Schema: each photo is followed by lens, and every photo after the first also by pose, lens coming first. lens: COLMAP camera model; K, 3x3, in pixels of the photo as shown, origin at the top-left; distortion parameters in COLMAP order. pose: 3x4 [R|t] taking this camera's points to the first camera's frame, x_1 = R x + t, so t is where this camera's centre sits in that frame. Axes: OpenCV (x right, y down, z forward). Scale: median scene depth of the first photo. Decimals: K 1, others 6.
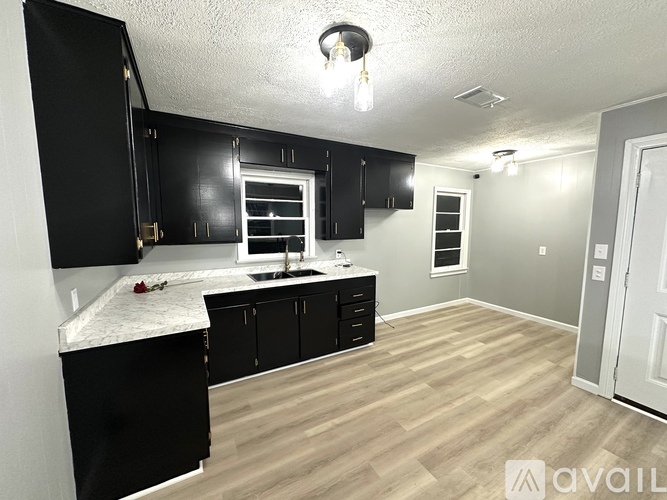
lens RADIAL K [[267.5, 0, 333.5], [0, 267.5, 250.0], [0, 0, 1]] dist [-0.001040, 0.000123]
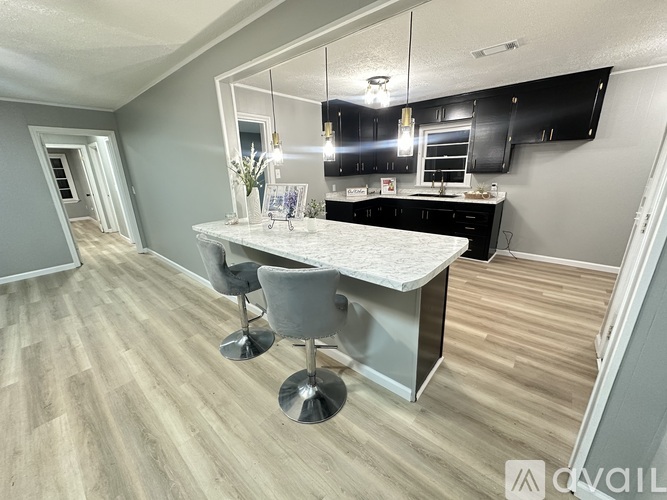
lens RADIAL K [[267.0, 0, 333.5], [0, 267.0, 250.0], [0, 0, 1]] dist [-0.004168, -0.000678]
pose [[0.339377, 0.244198, -0.908400, 1.202581], [-0.079719, 0.969707, 0.230895, 0.095362], [0.937266, -0.005944, 0.348563, -0.056127]]
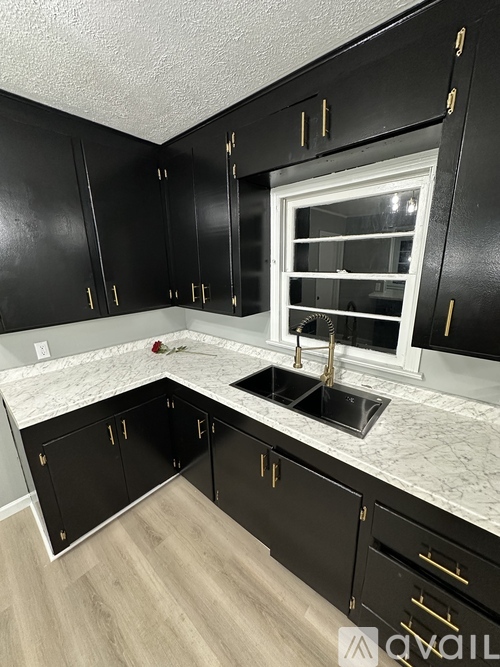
lens RADIAL K [[267.0, 0, 250.0], [0, 267.0, 333.5], [0, 0, 1]] dist [-0.004168, -0.000678]
pose [[0.332795, 0.234376, -0.913409, 0.253529], [-0.082075, 0.972144, 0.219543, -0.132779], [0.939421, 0.001905, 0.342761, 0.824192]]
